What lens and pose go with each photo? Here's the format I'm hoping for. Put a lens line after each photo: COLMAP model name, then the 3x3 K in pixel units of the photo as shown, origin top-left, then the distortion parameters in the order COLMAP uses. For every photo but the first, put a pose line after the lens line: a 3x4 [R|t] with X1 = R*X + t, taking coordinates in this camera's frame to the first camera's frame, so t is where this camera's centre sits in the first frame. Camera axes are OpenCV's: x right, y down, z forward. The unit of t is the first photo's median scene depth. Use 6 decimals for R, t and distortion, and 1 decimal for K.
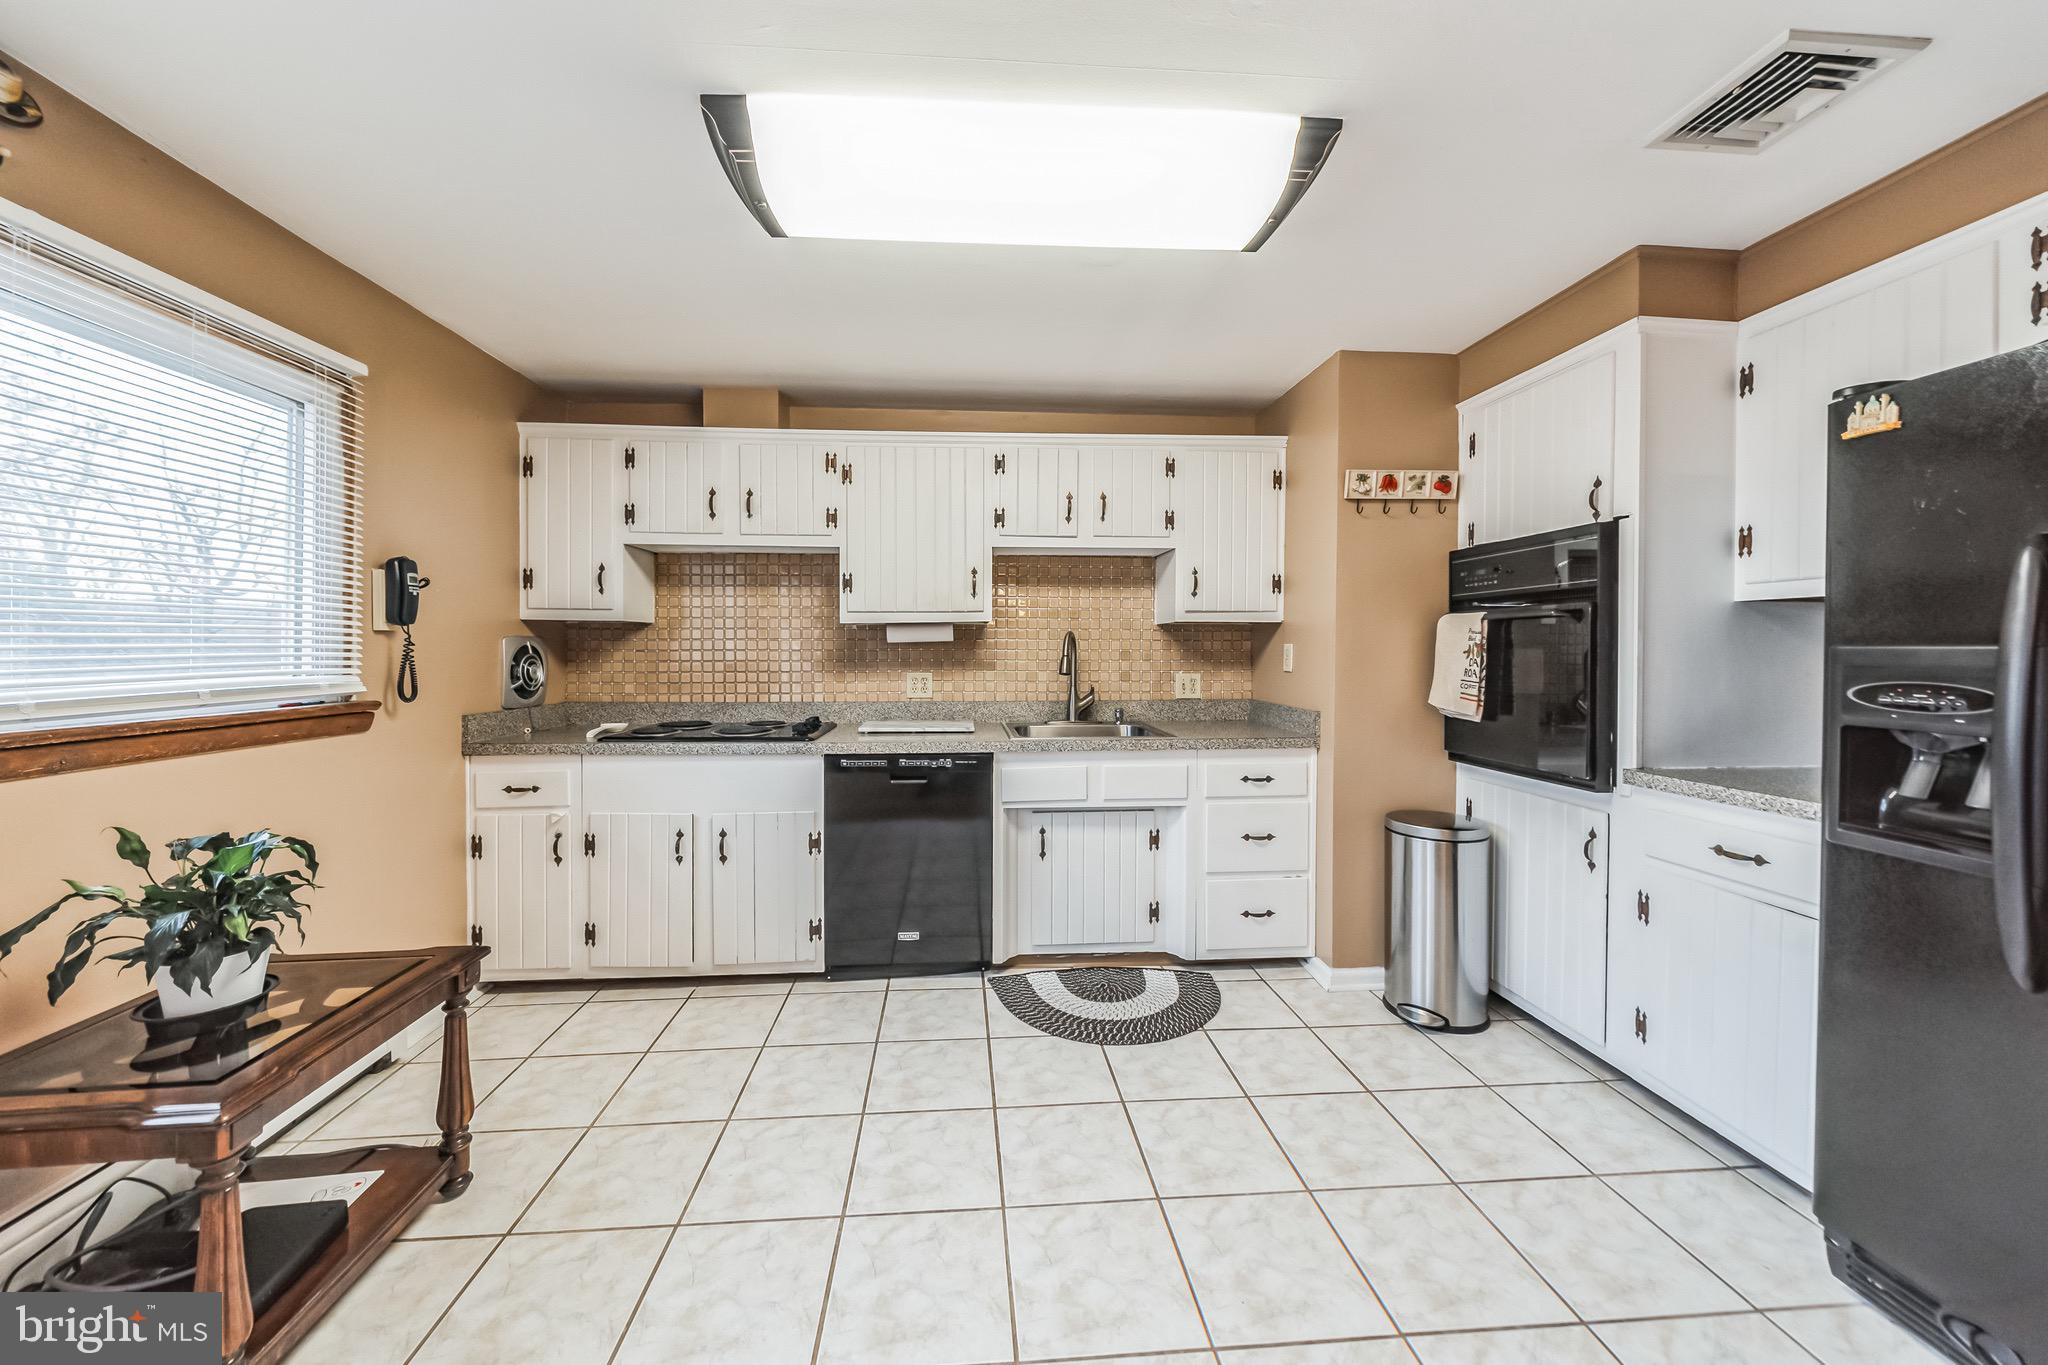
lens RADIAL K [[719.0, 0, 1010.4], [0, 719.0, 654.2], [0, 0, 1]] dist [-0.003462, -0.000385]
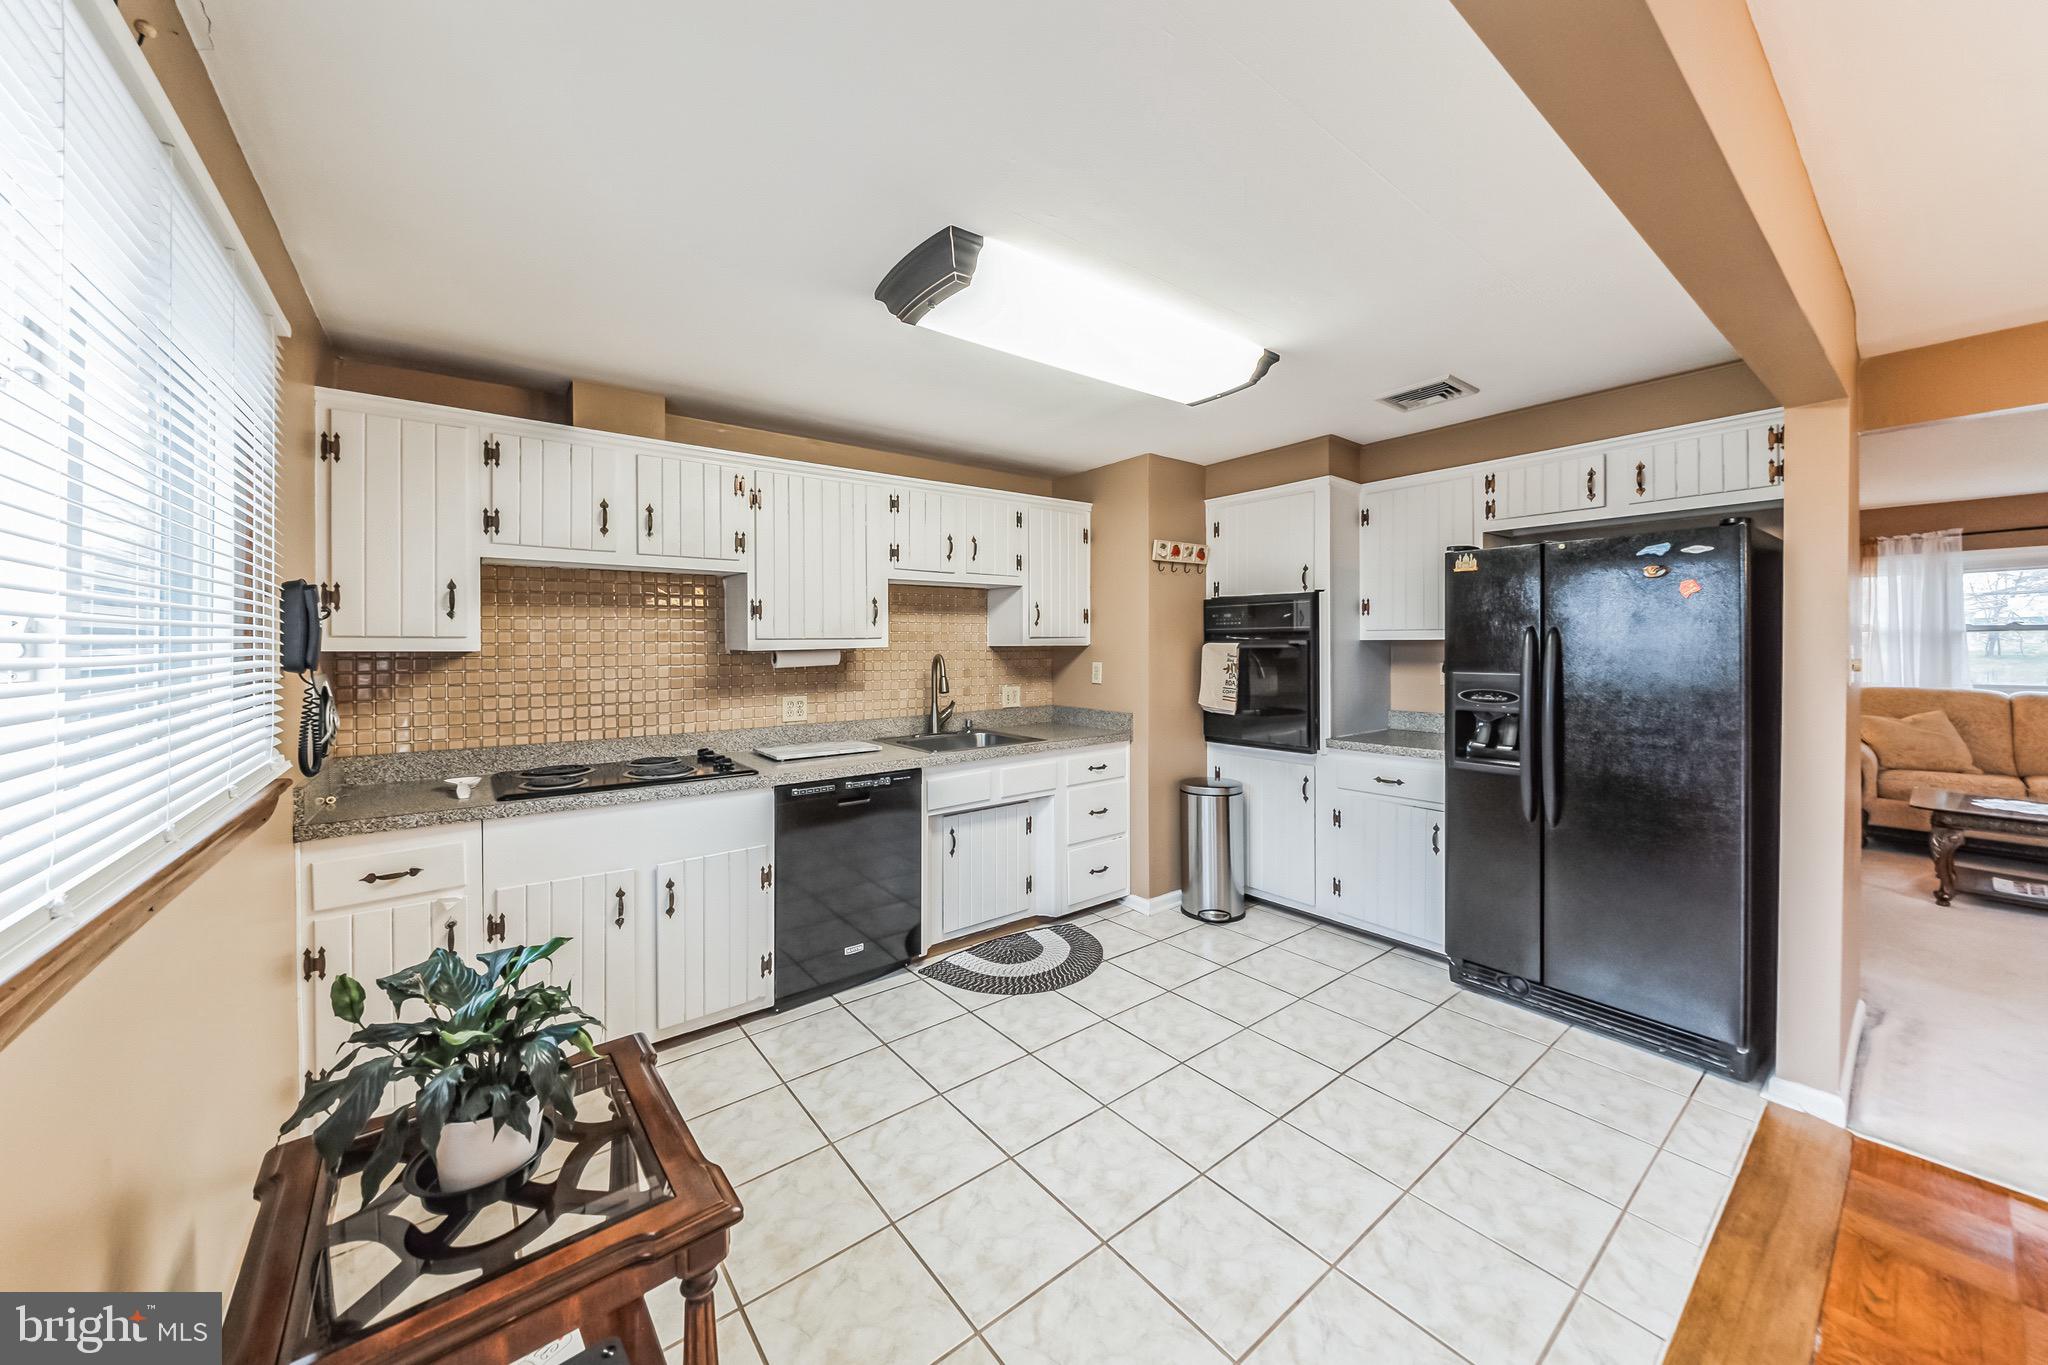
lens RADIAL K [[719.0, 0, 1015.0], [0, 719.0, 646.2], [0, 0, 1]] dist [-0.003462, -0.000385]
pose [[0.834764, -0.006889, 0.550565, -0.524849], [0.011050, 0.999930, -0.004241, -0.045930], [-0.550497, 0.009624, 0.834781, -0.016097]]
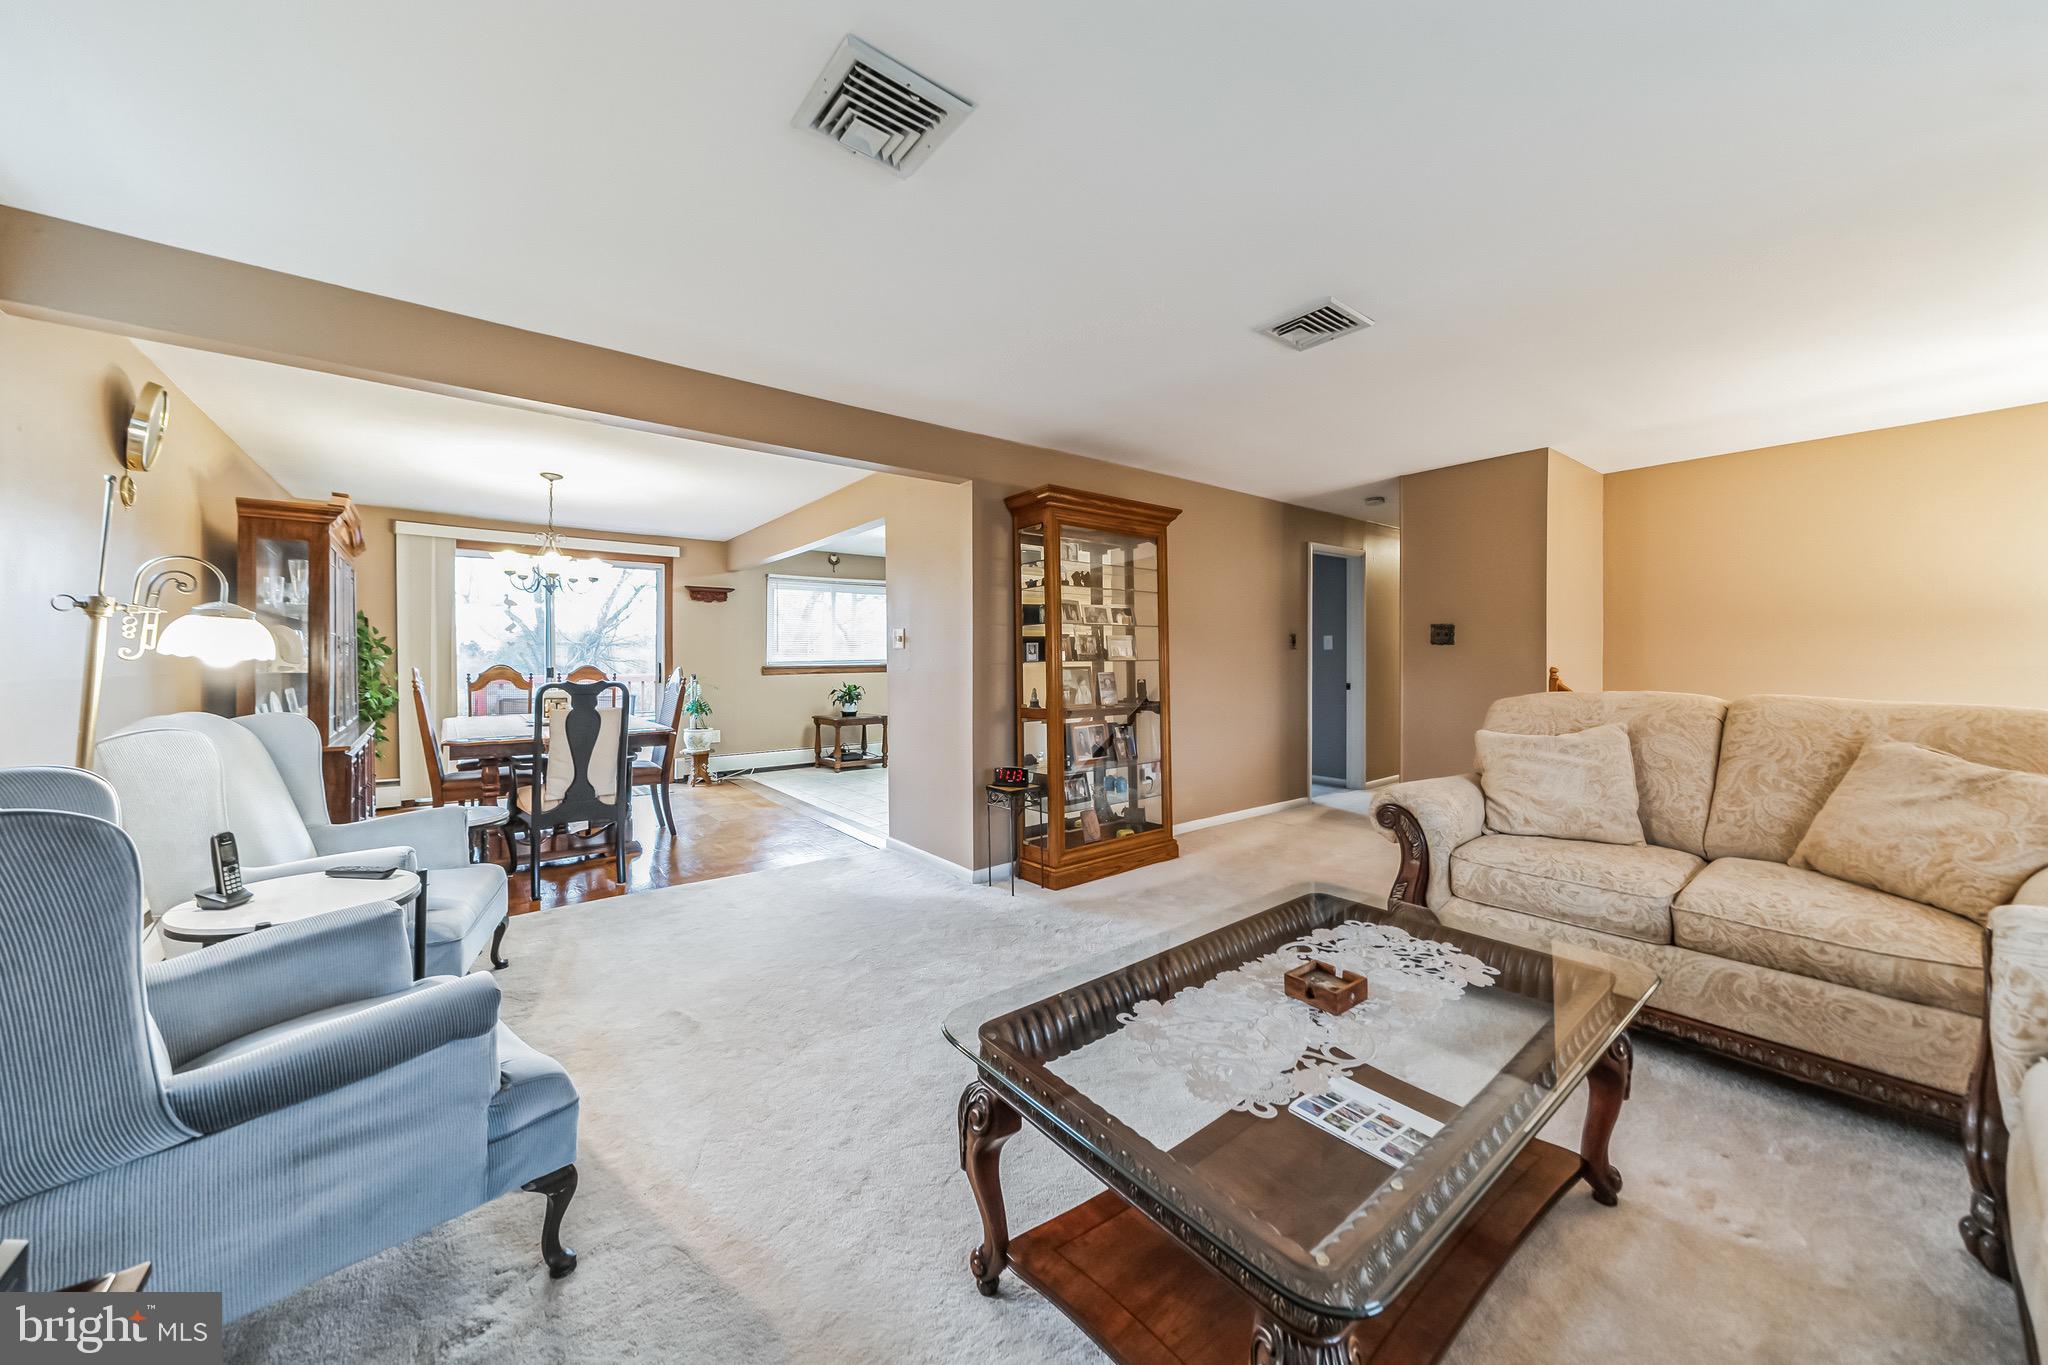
lens RADIAL K [[719.0, 0, 1007.6], [0, 719.0, 655.3], [0, 0, 1]] dist [-0.003462, -0.000385]
pose [[0.548528, -0.003833, -0.836123, 2.196663], [-0.000217, 0.999989, -0.004727, 0.027395], [0.836132, 0.002775, 0.548521, -0.549615]]
